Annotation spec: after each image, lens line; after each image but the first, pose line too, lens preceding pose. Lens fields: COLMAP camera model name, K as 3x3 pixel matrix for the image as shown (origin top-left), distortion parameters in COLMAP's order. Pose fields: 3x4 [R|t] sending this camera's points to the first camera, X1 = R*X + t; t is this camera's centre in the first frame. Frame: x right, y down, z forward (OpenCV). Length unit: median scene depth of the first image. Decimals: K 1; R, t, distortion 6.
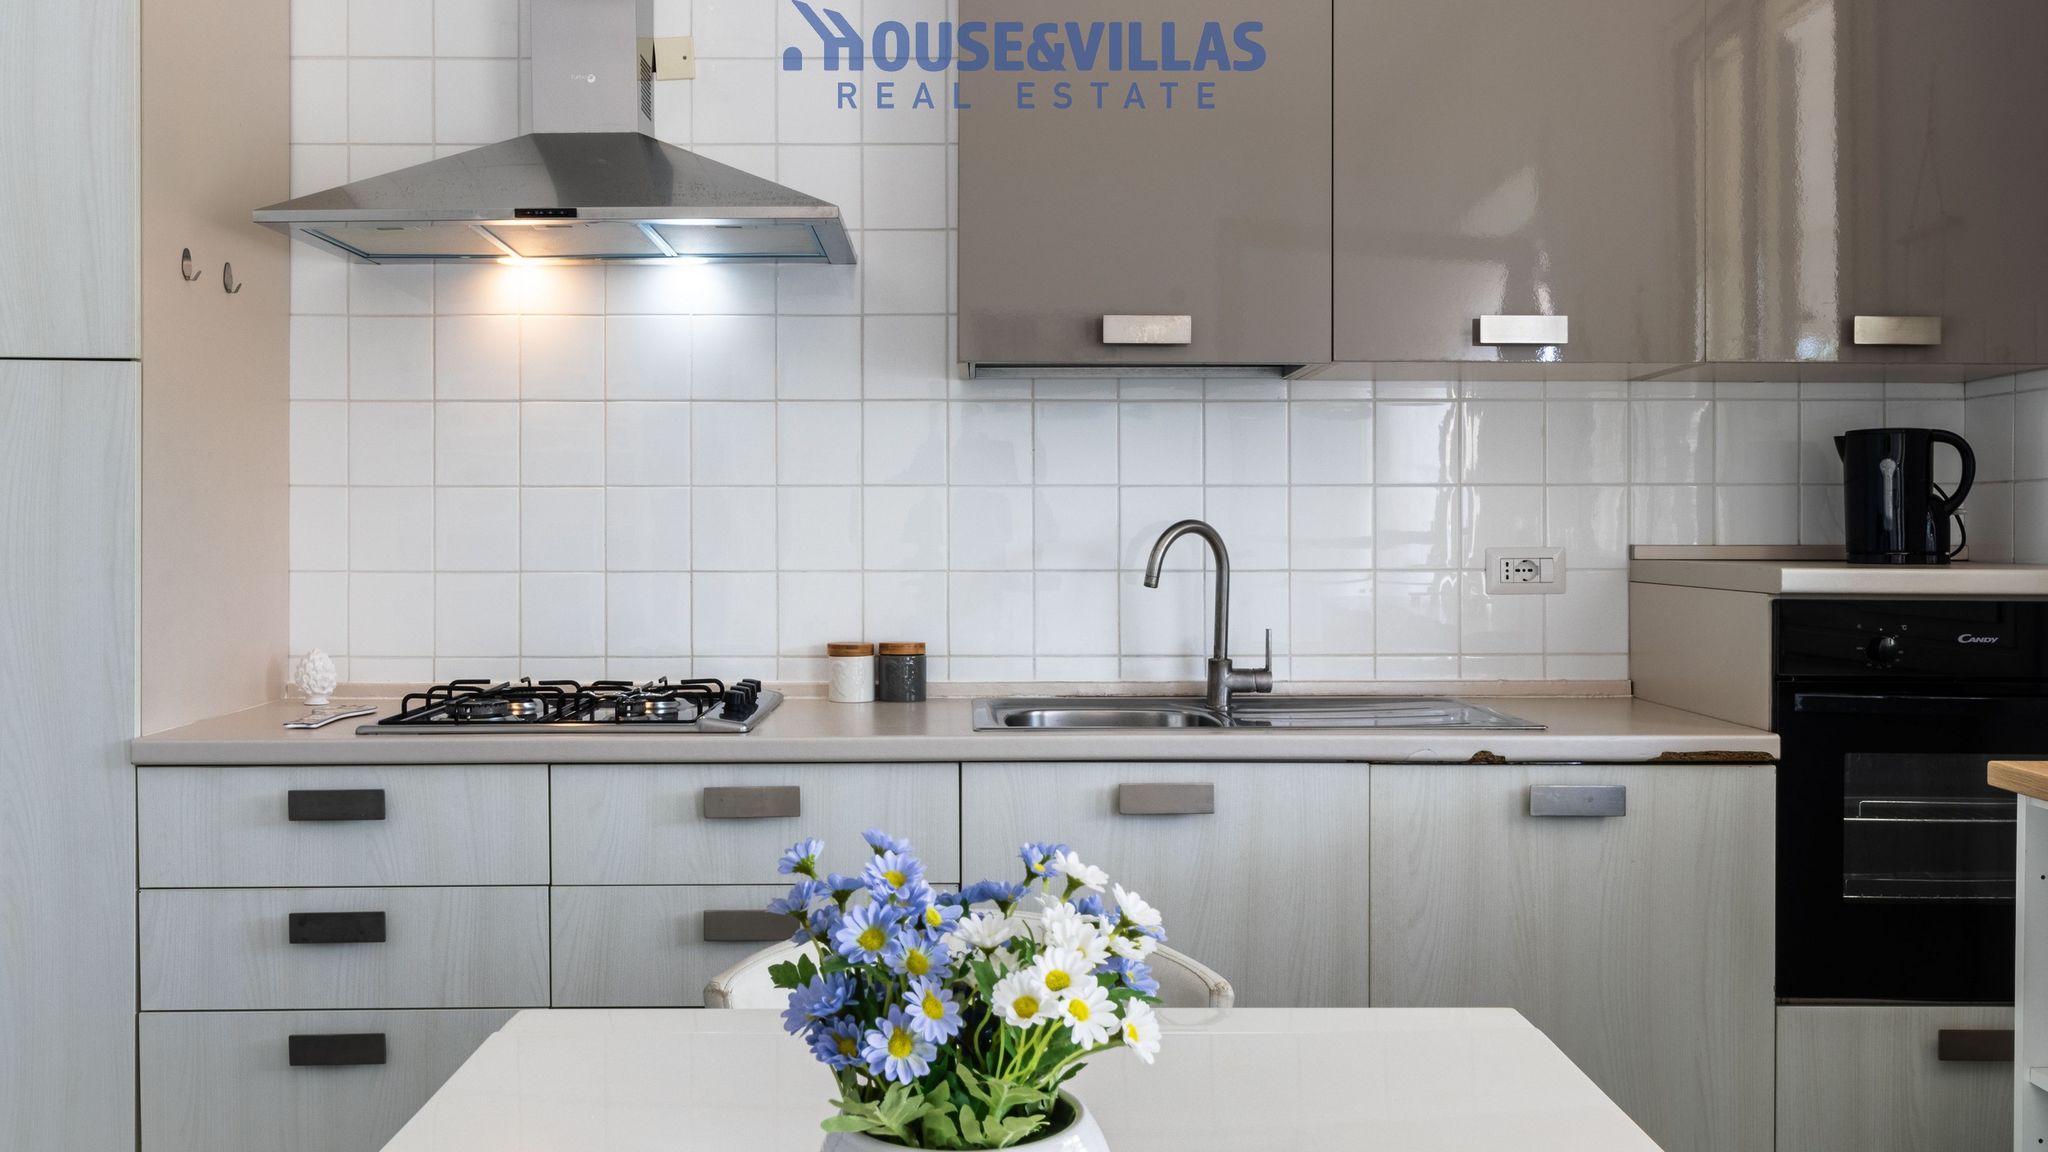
lens RADIAL K [[1836.1, 0, 1024.0], [0, 1836.1, 576.0], [0, 0, 1]] dist [-0.005418, -0.000760]
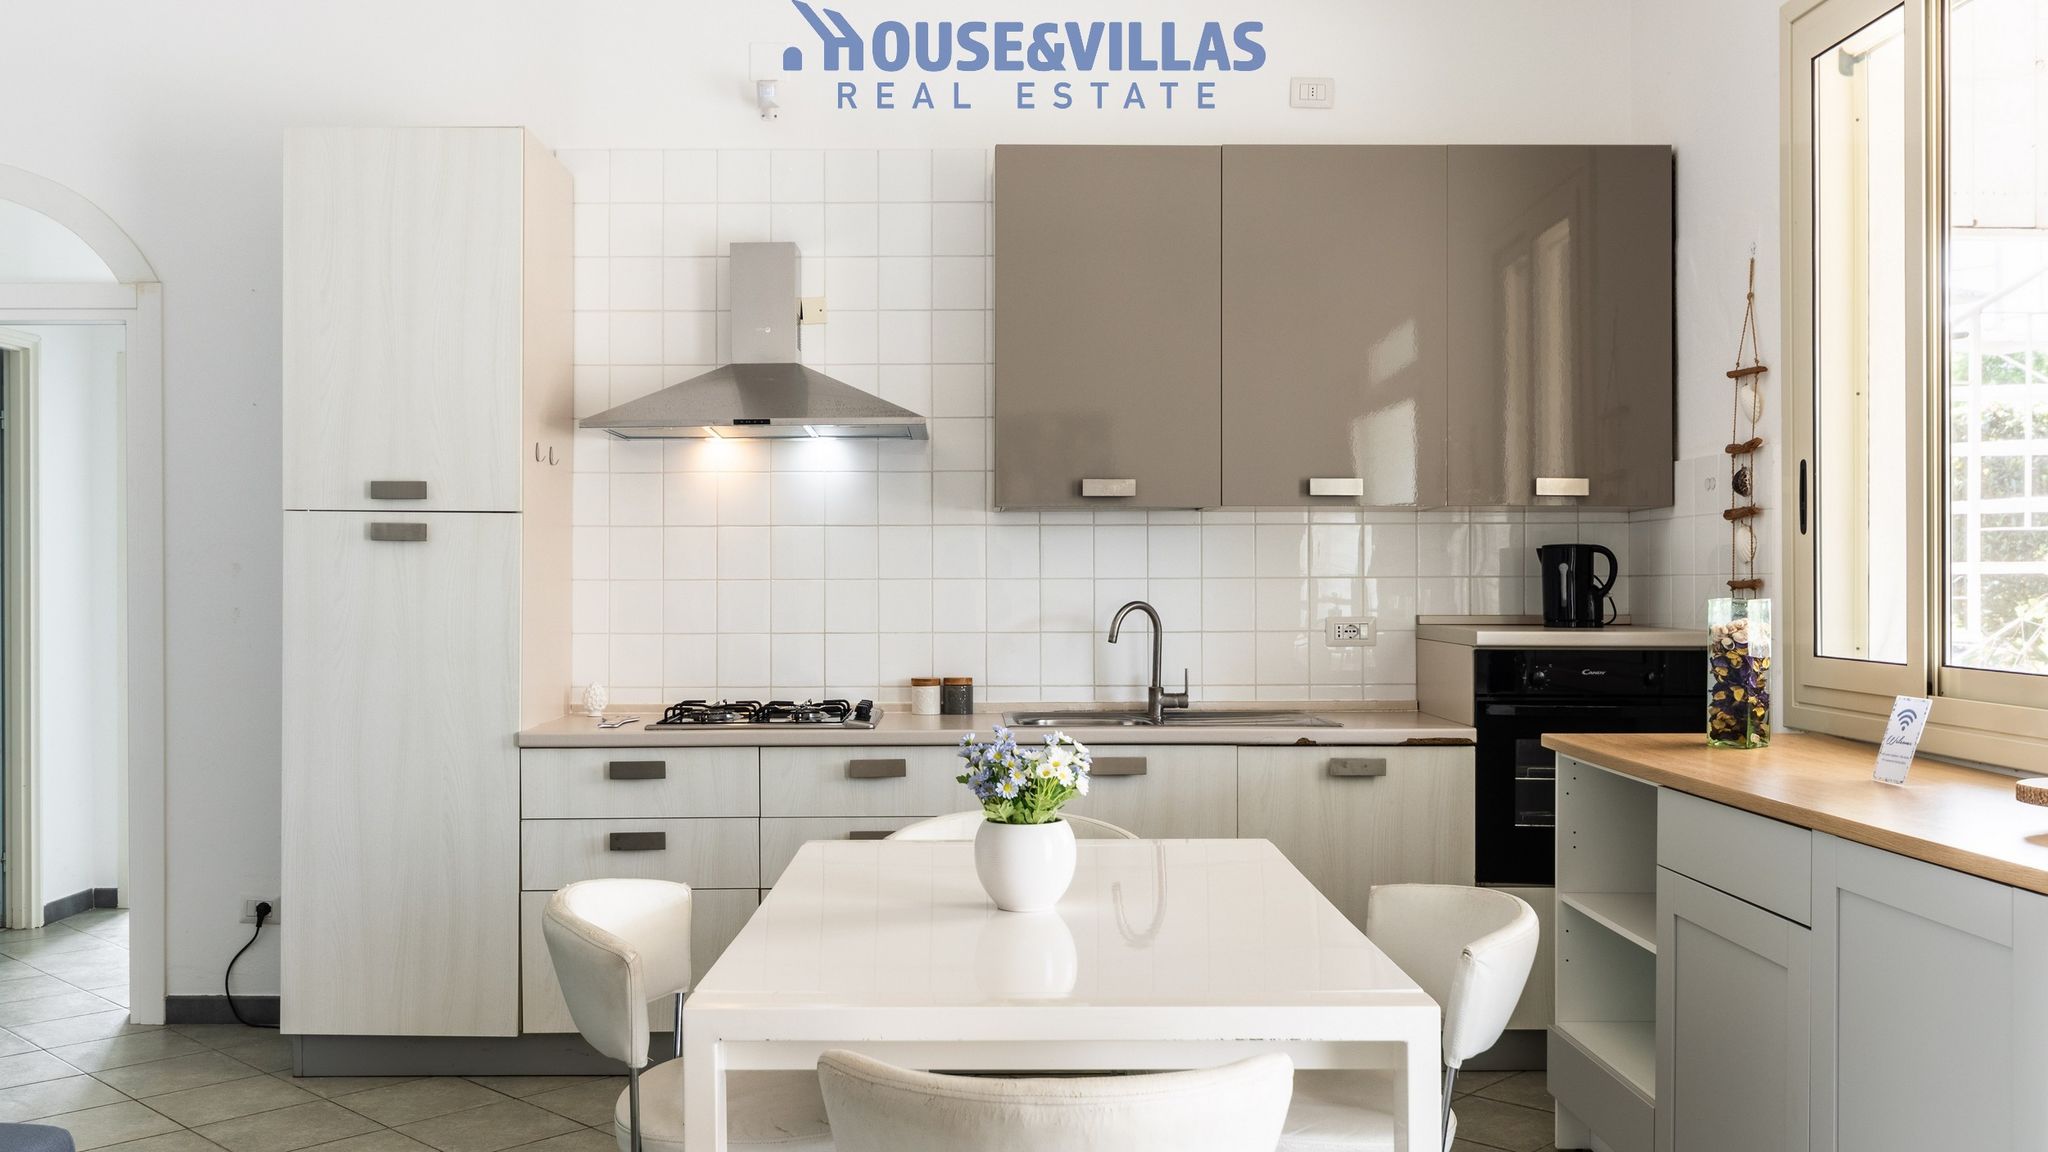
lens RADIAL K [[1836.1, 0, 1024.0], [0, 1836.1, 576.0], [0, 0, 1]] dist [-0.005418, -0.000760]
pose [[0.999997, -0.001559, 0.001709, -0.012067], [0.001606, 0.999605, -0.028042, -0.007464], [-0.001664, 0.028044, 0.999605, -0.628158]]
